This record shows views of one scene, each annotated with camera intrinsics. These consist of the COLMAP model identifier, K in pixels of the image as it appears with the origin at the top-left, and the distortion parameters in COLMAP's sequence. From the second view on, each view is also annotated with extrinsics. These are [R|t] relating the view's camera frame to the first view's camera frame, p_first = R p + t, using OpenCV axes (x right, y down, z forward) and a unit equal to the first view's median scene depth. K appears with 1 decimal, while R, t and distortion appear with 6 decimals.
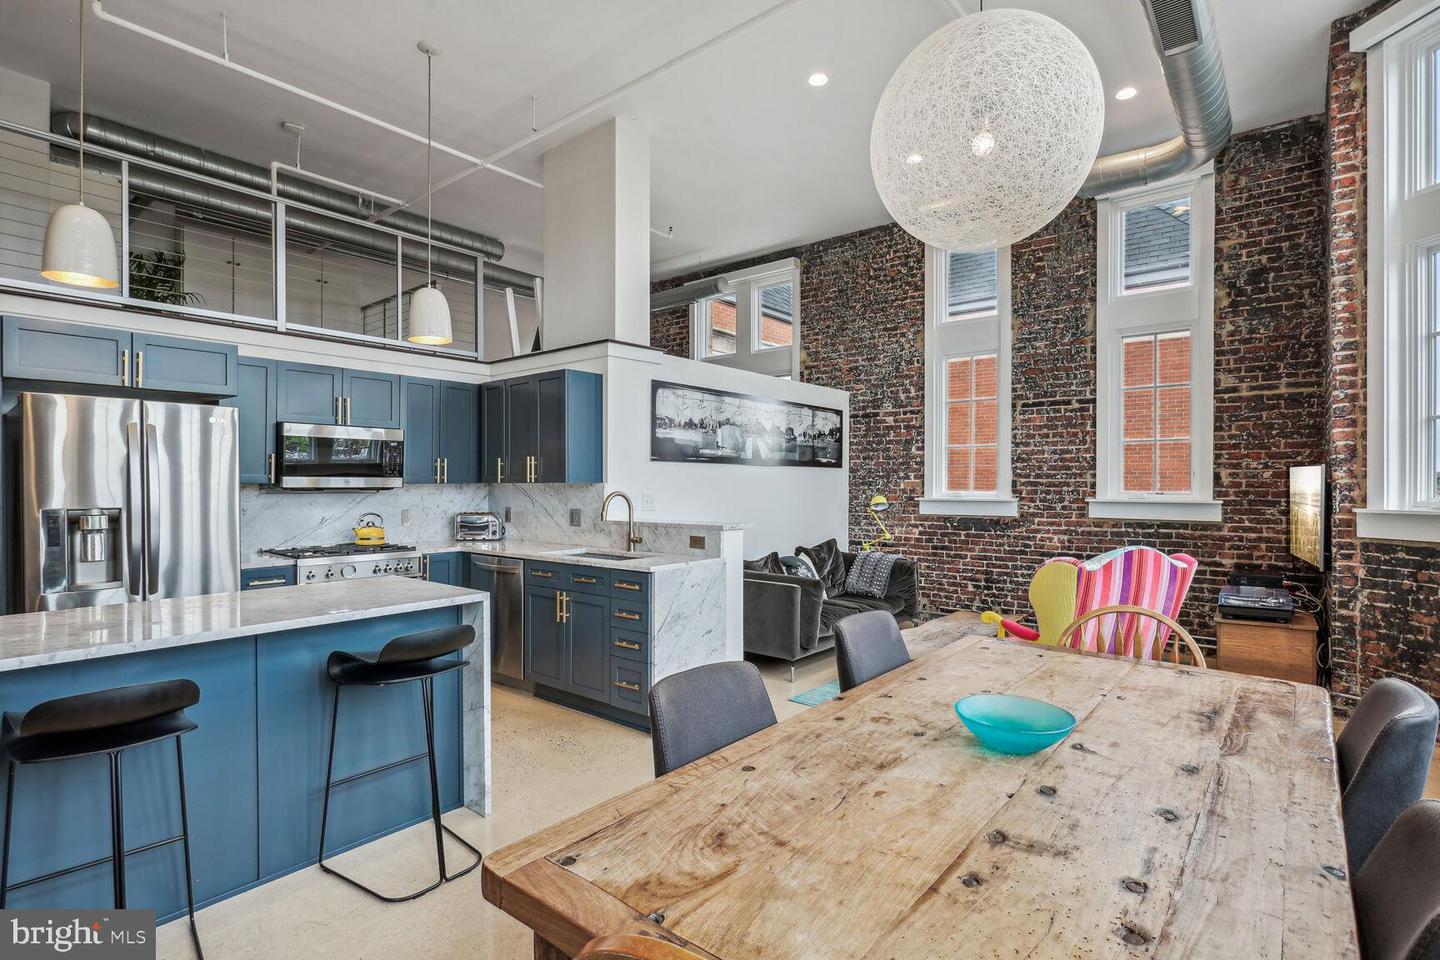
lens RADIAL K [[699.0, 0, 712.9], [0, 699.0, 489.0], [0, 0, 1]] dist [-0.016673, 0.006215]
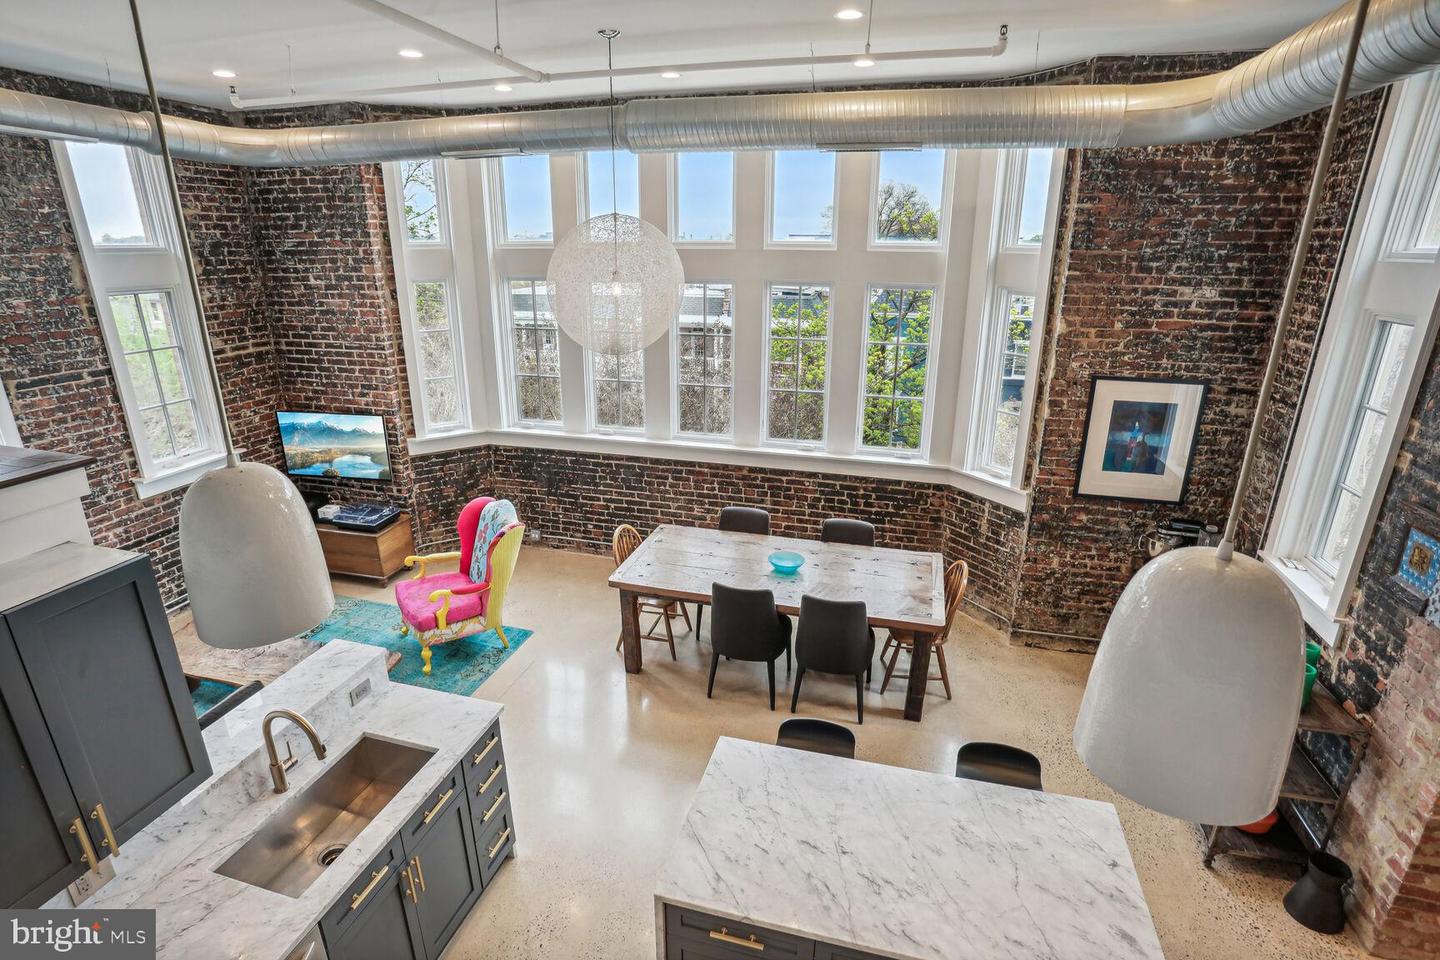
lens RADIAL K [[699.0, 0, 719.9], [0, 699.0, 478.3], [0, 0, 1]] dist [-0.016673, 0.006215]
pose [[-0.416282, -0.287878, 0.862459, -0.527480], [0.005375, 0.947758, 0.318944, -0.261410], [-0.909220, 0.137406, -0.392988, 0.644299]]
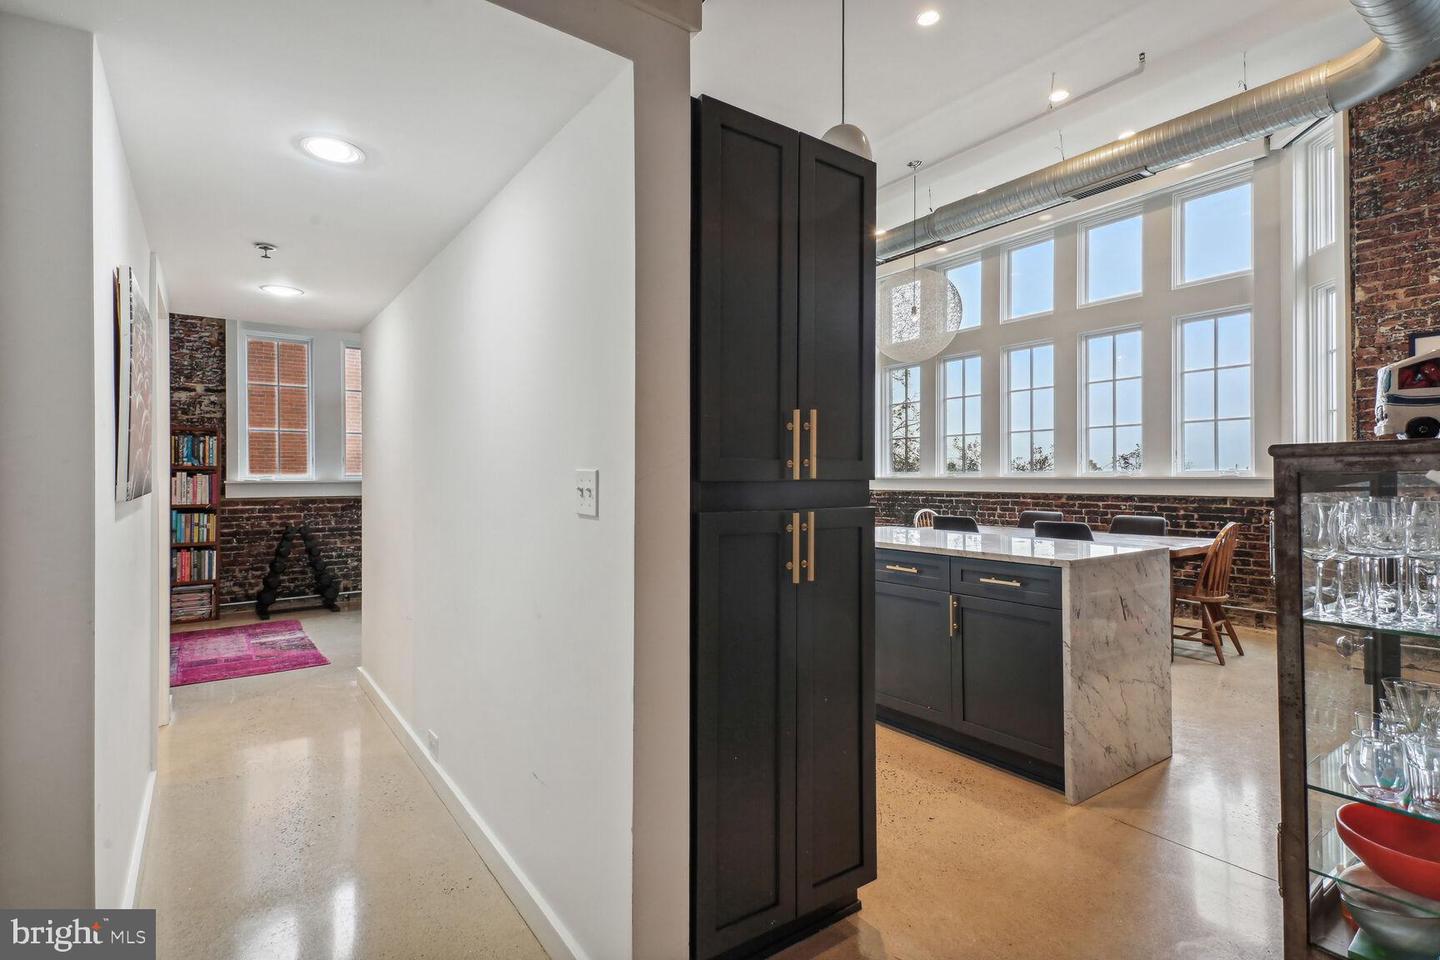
lens RADIAL K [[699.0, 0, 693.3], [0, 699.0, 476.7], [0, 0, 1]] dist [-0.016673, 0.006215]
pose [[0.279328, 0.000344, 0.960196, -0.892845], [0.017287, 0.999836, -0.005387, 0.018140], [-0.960040, 0.018103, 0.279276, 0.461047]]
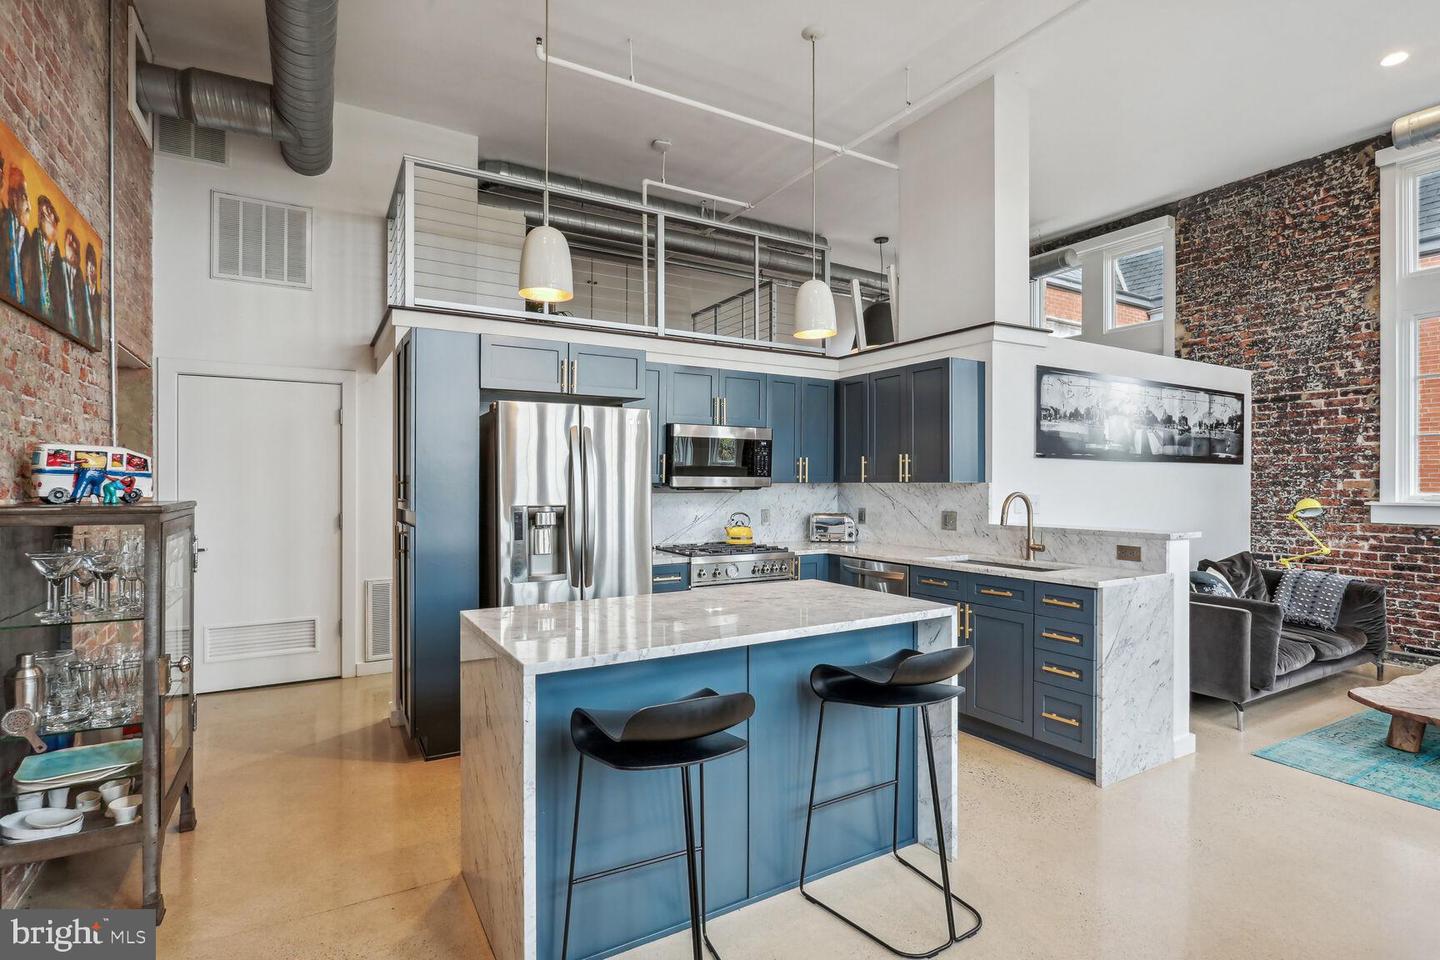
lens RADIAL K [[699.0, 0, 710.0], [0, 699.0, 484.7], [0, 0, 1]] dist [-0.016673, 0.006215]
pose [[0.939172, 0.001071, -0.343446, -0.147650], [-0.003305, 0.999977, -0.005921, 0.000483], [0.343432, 0.006696, 0.939154, 0.030995]]
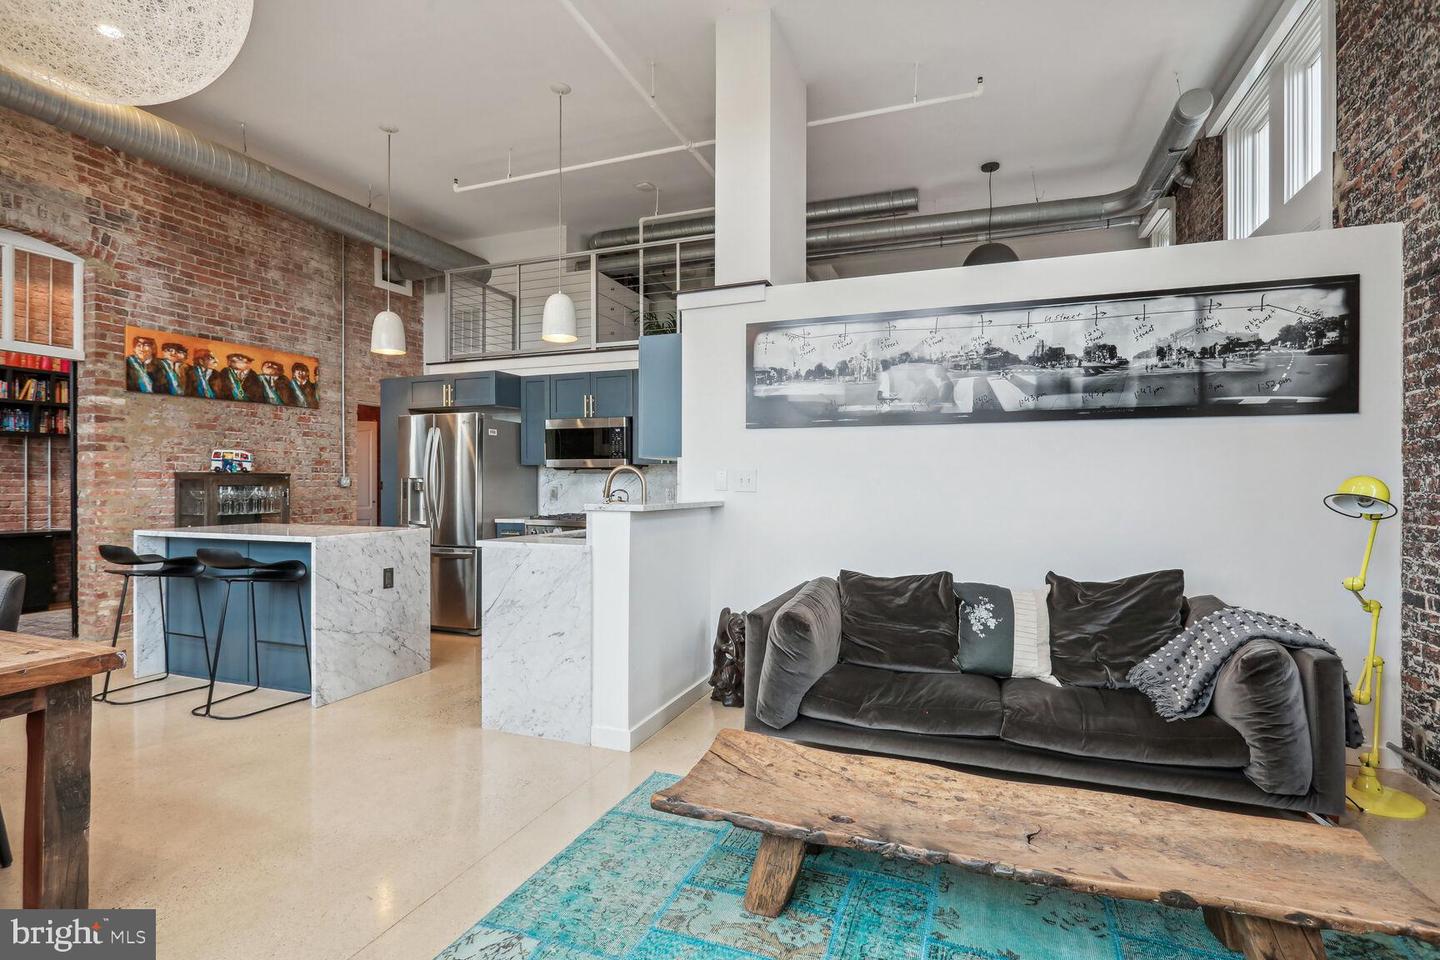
lens RADIAL K [[699.0, 0, 713.6], [0, 699.0, 485.4], [0, 0, 1]] dist [-0.016673, 0.006215]
pose [[0.321173, 0.002332, -0.947018, 0.546892], [-0.010811, 0.999941, -0.001205, 0.021527], [0.946959, 0.010625, 0.321180, 0.610739]]
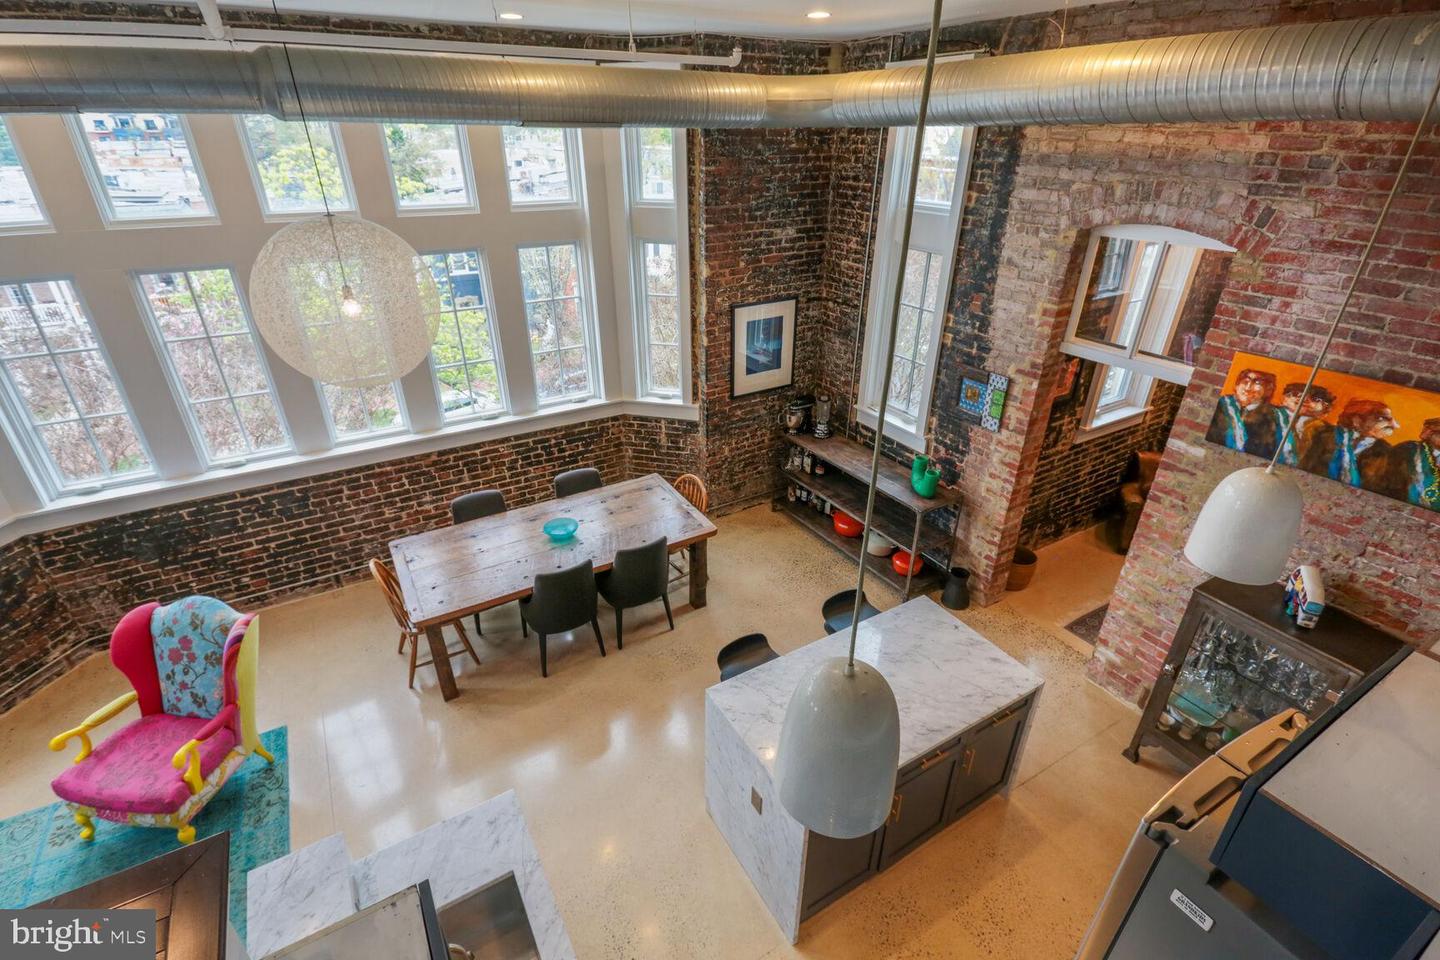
lens RADIAL K [[671.6, 0, 711.3], [0, 671.6, 492.2], [0, 0, 1]] dist [0.031598, -0.014494]
pose [[-0.942066, -0.161530, 0.293974, -0.297418], [0.003206, 0.872036, 0.489432, -0.356531], [-0.335413, 0.462019, -0.820997, 0.865822]]
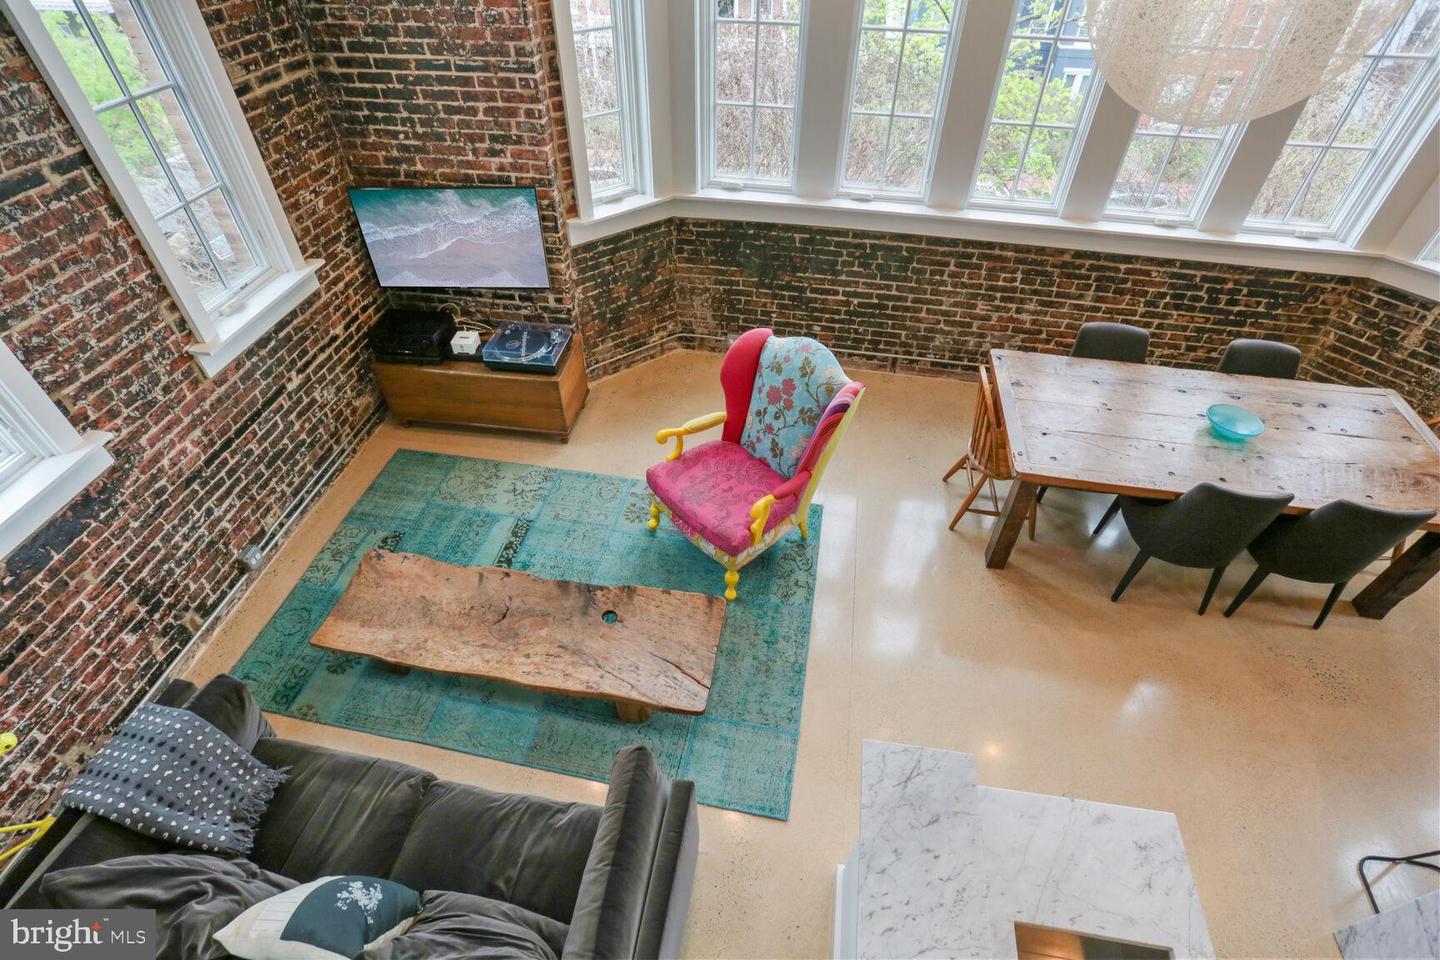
lens RADIAL K [[699.0, 0, 721.4], [0, 699.0, 484.9], [0, 0, 1]] dist [-0.016673, 0.006215]
pose [[-0.506940, -0.604923, 0.614068, -0.060282], [0.000217, 0.712301, 0.701874, -0.284009], [-0.861981, 0.355941, -0.360963, 0.865133]]
